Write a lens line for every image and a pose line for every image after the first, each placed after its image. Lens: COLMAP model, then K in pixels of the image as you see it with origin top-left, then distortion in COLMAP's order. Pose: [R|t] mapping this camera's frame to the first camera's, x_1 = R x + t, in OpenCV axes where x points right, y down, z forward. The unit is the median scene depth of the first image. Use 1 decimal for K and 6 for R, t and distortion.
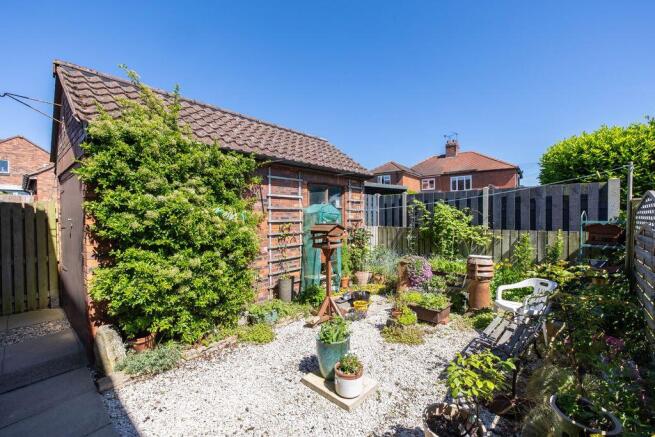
lens RADIAL K [[274.6, 0, 328.2], [0, 274.6, 218.2], [0, 0, 1]] dist [0.000309, -0.000045]
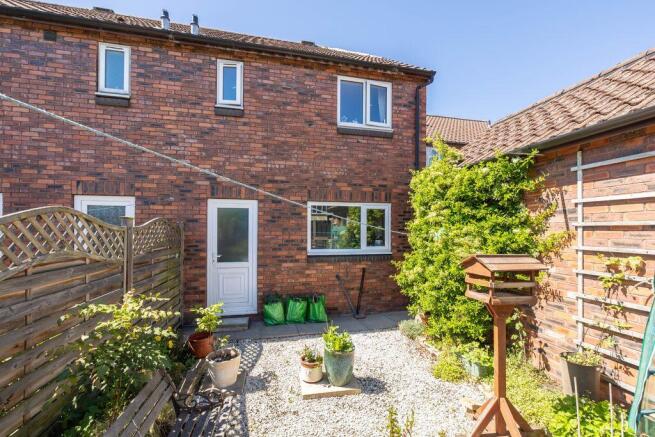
lens RADIAL K [[274.6, 0, 328.2], [0, 274.6, 218.2], [0, 0, 1]] dist [0.000309, -0.000045]
pose [[-0.589211, -0.031842, -0.807351, 0.543905], [-0.015576, 0.999485, -0.028052, -0.025470], [0.807829, -0.003953, -0.589404, 0.919795]]
